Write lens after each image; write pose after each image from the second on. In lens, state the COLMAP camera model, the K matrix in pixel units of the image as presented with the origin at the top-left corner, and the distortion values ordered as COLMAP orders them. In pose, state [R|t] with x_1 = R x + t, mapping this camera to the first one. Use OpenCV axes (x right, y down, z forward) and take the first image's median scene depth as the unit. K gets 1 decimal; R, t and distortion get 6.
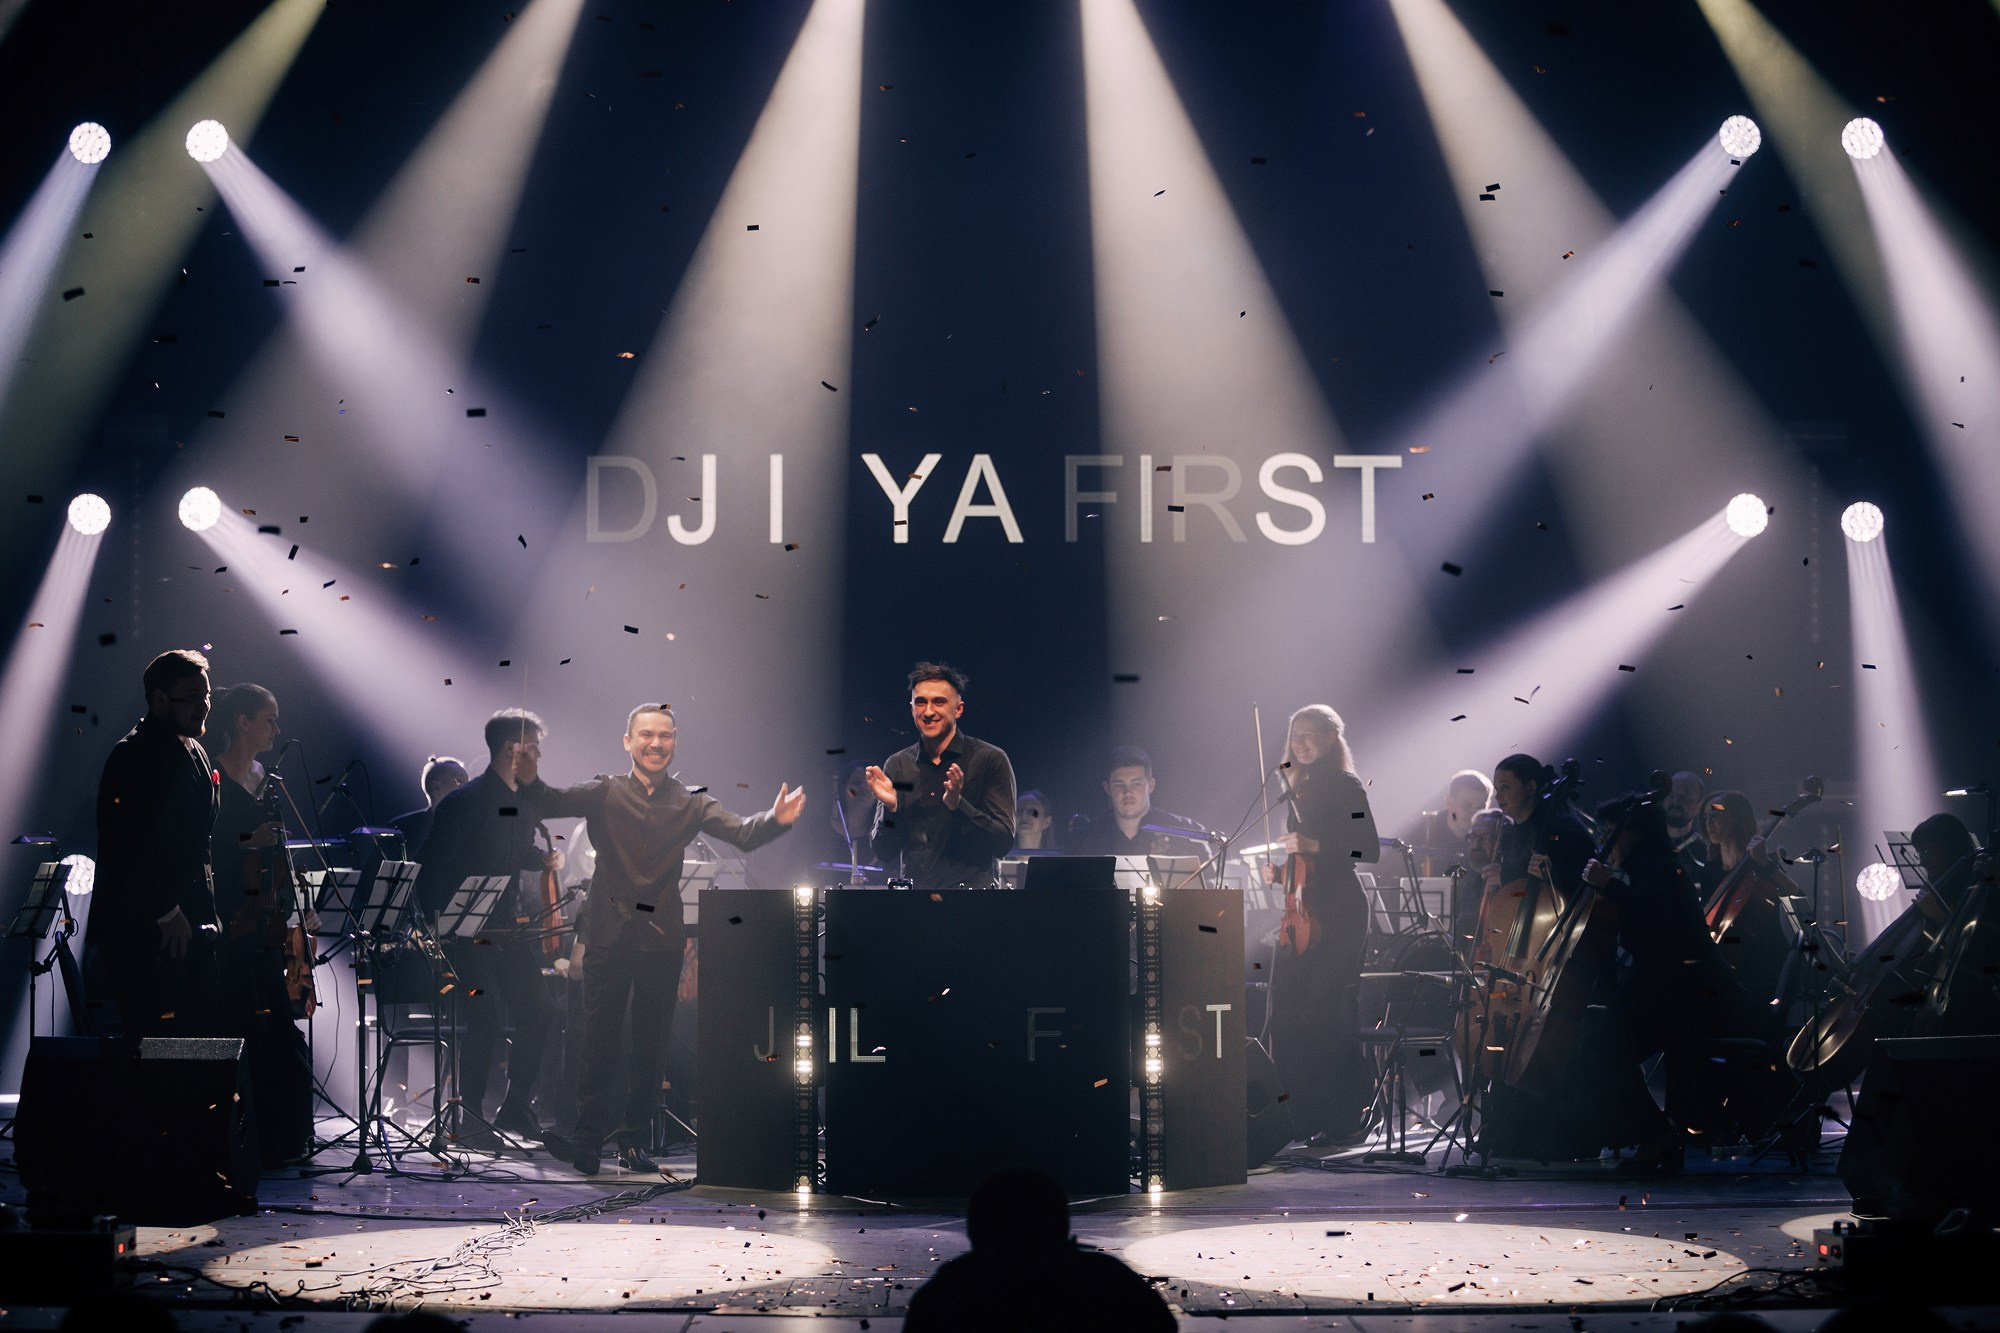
lens RADIAL K [[4095.4, 0, 993.9], [0, 4095.4, 664.0], [0, 0, 1]] dist [-0.081948, 0.000000]
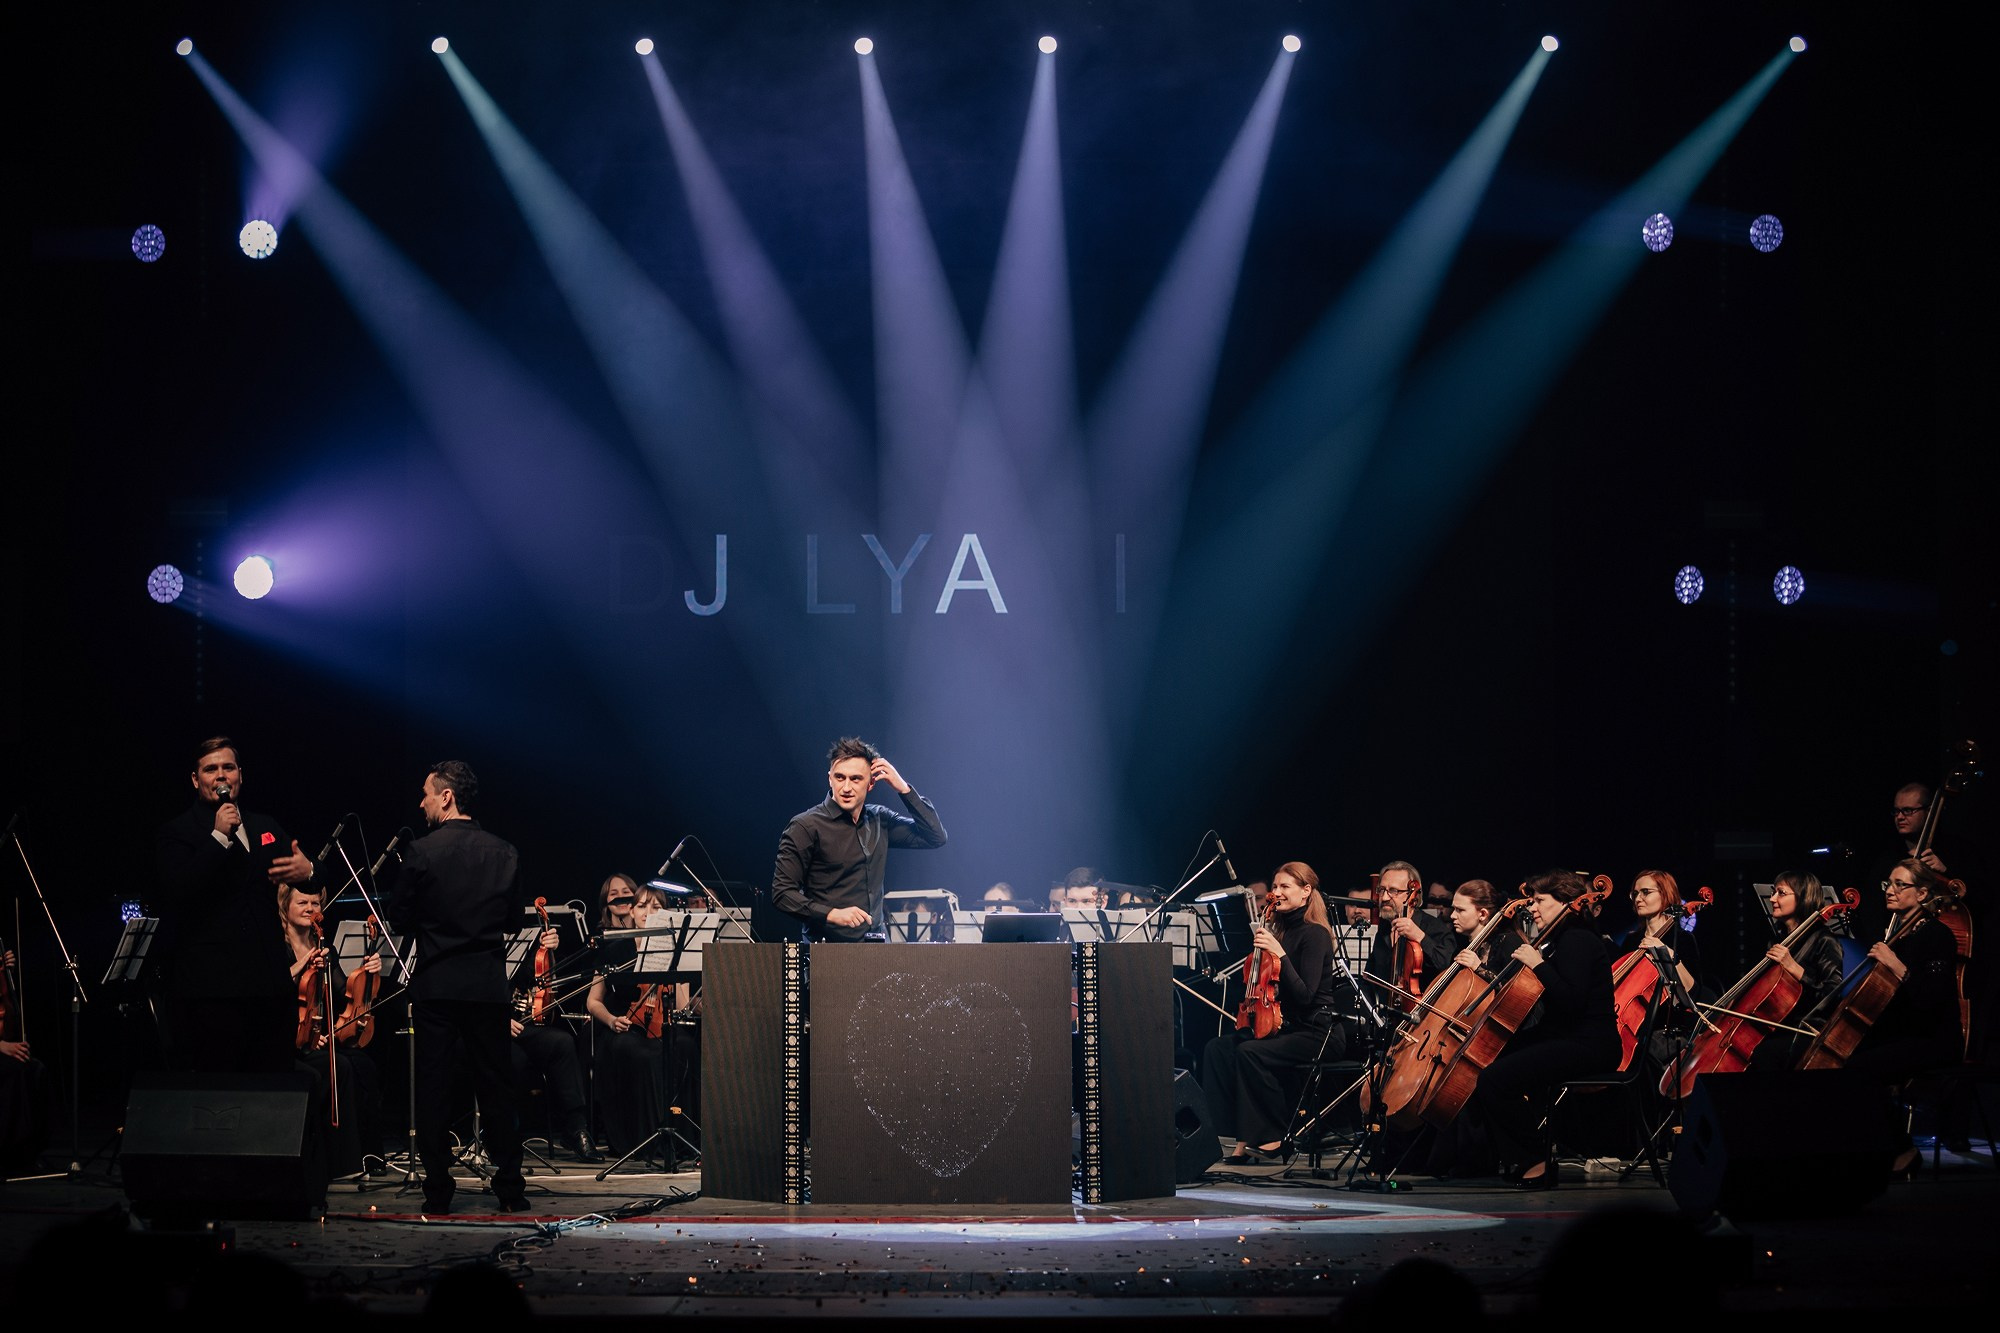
lens RADIAL K [[4095.4, 0, 1001.6], [0, 4095.4, 685.2], [0, 0, 1]] dist [-0.081948, 0.000000]
pose [[0.999984, -0.000430, -0.005668, 0.012268], [0.000432, 1.000000, 0.000295, -0.011494], [0.005668, -0.000297, 0.999984, -0.100883]]
